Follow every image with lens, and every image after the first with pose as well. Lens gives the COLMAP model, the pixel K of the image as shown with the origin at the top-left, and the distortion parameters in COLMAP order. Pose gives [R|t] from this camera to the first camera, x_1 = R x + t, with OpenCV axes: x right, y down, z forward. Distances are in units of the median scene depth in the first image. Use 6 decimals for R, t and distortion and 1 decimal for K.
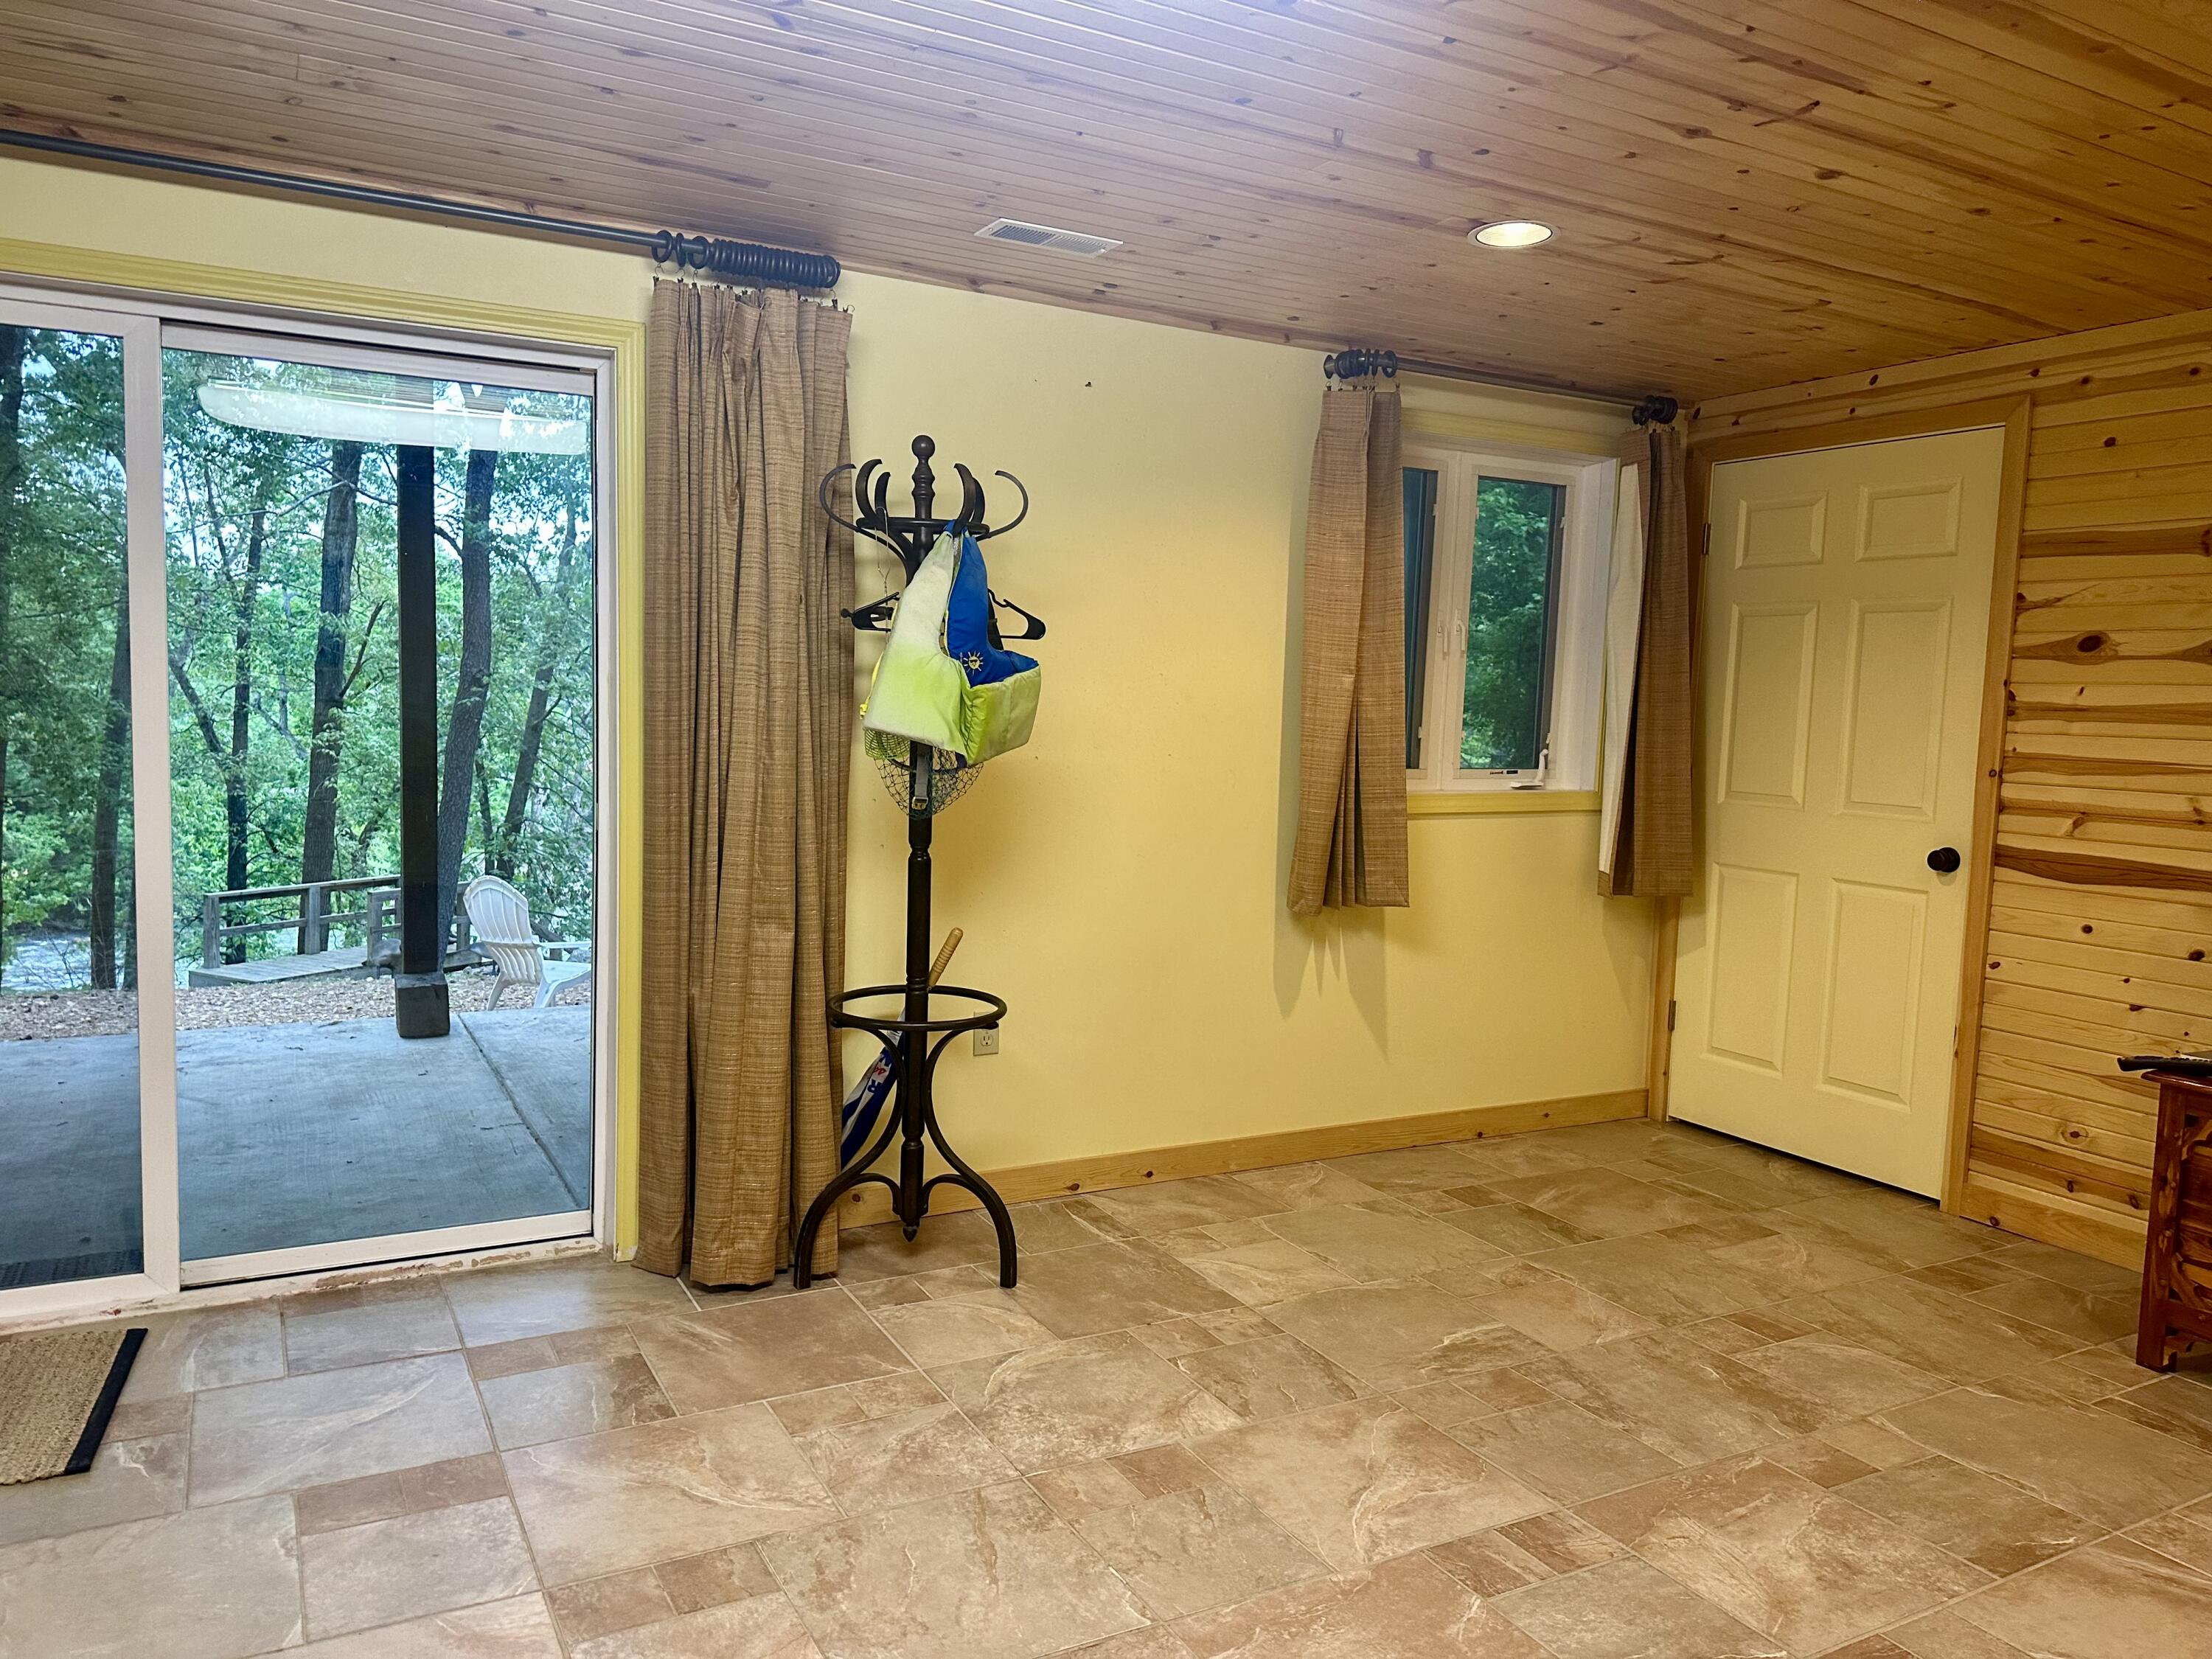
lens RADIAL K [[1570.3, 0, 1107.6], [0, 1570.3, 838.4], [0, 0, 1]] dist [0.000388, -0.004240]
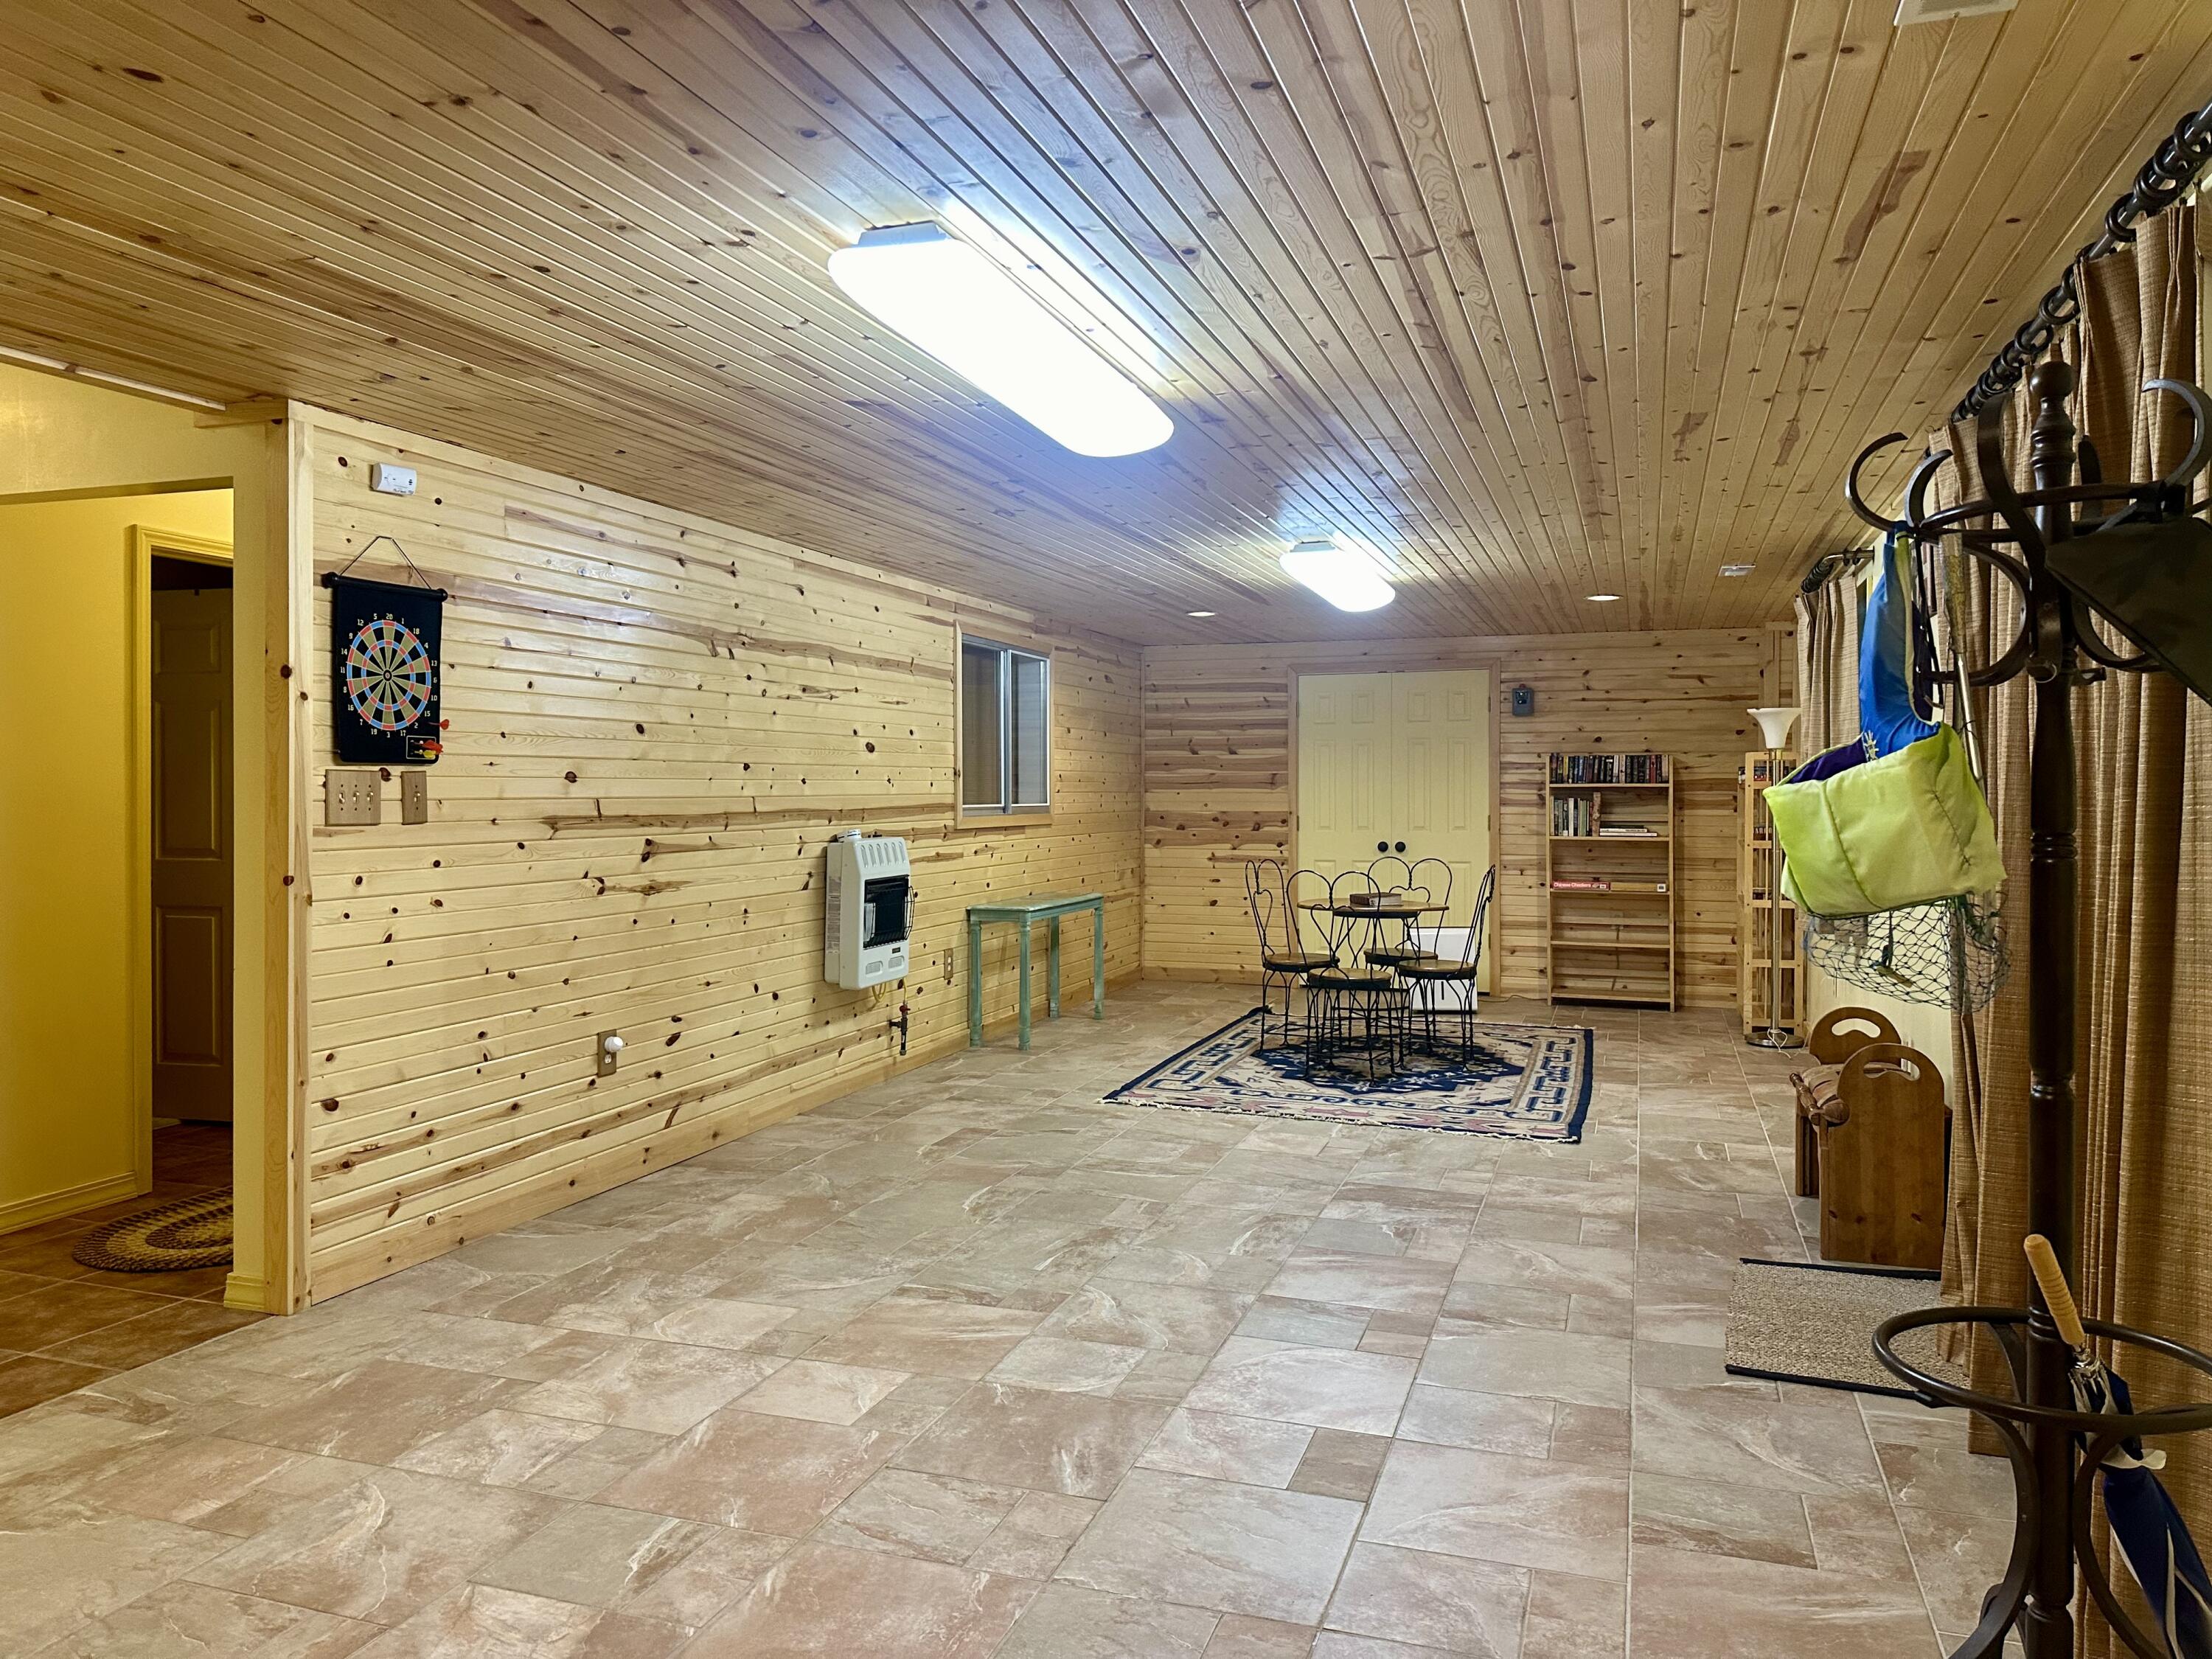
lens RADIAL K [[1541.8, 0, 1106.0], [0, 1541.8, 829.5], [0, 0, 1]] dist [0.080547, -0.082695]
pose [[-0.739373, -0.017234, -0.673076, 0.436974], [-0.086571, 0.993808, 0.069653, -0.076904], [0.667708, 0.109768, -0.736286, 1.004598]]
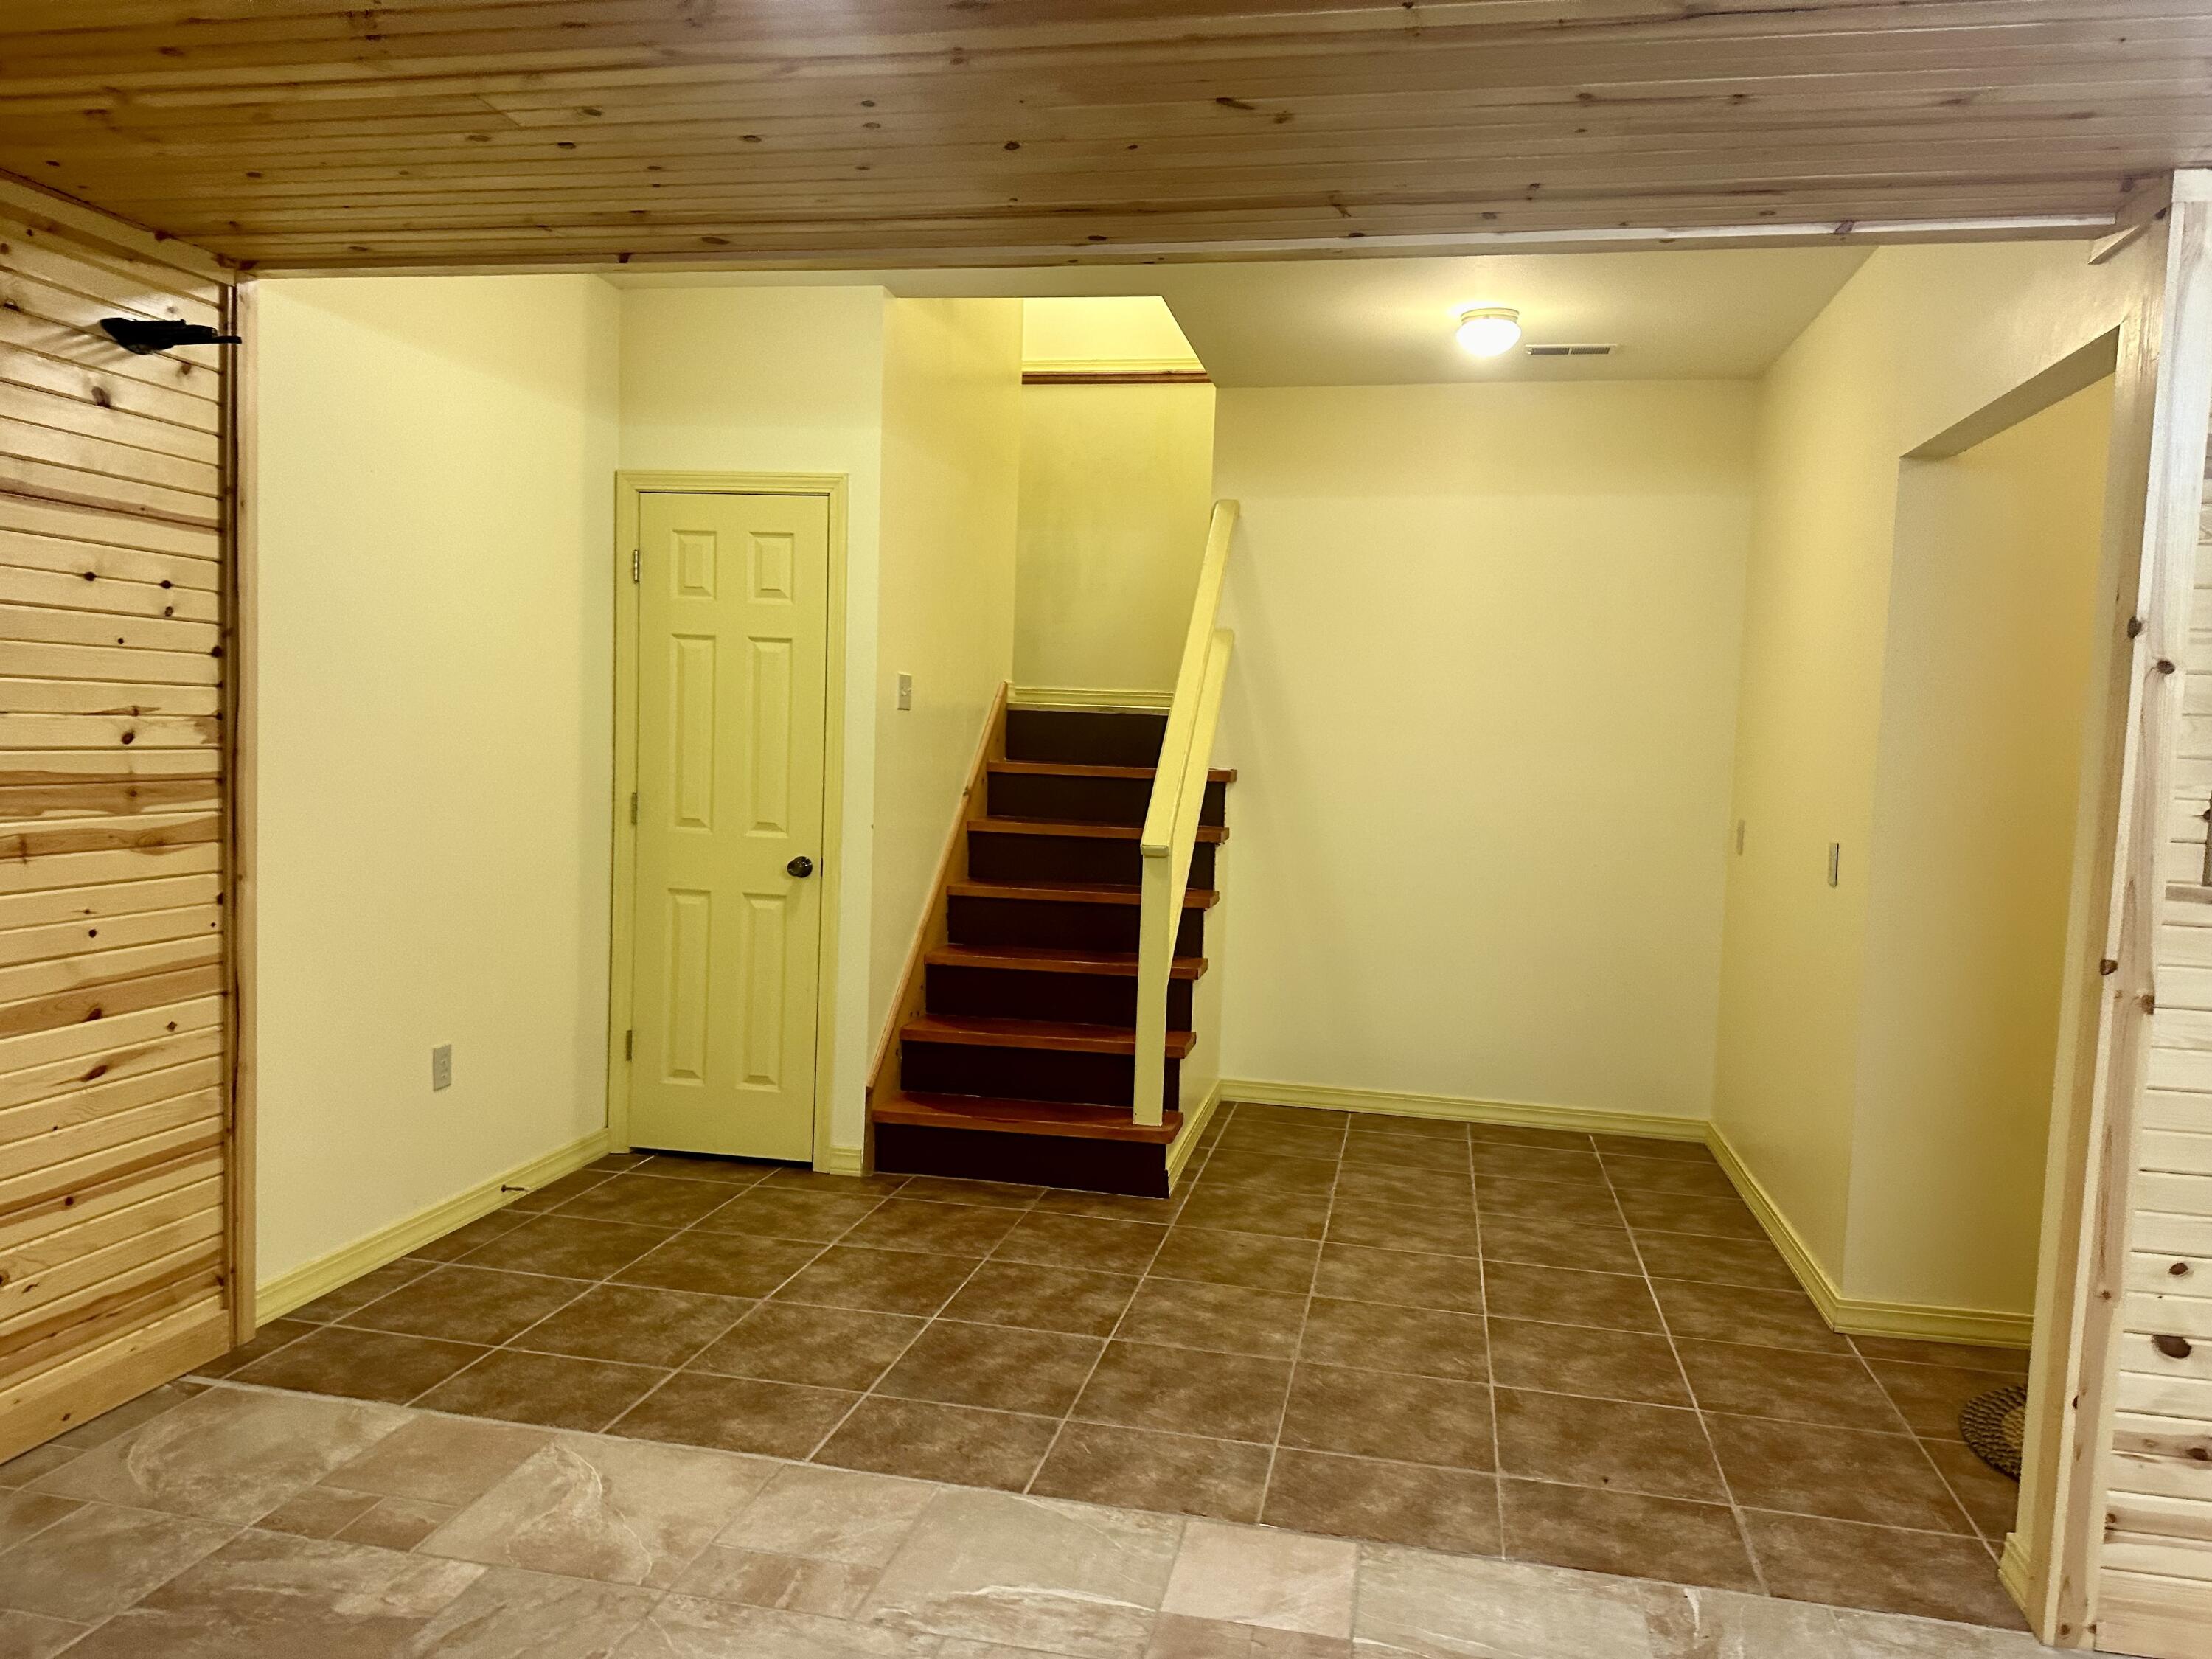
lens RADIAL K [[1570.3, 0, 1107.6], [0, 1570.3, 838.4], [0, 0, 1]] dist [0.000388, -0.004240]
pose [[-0.763179, -0.105633, 0.637494, 0.071308], [-0.005687, 0.987608, 0.156838, -0.074608], [-0.646162, 0.116070, -0.754323, 0.649120]]
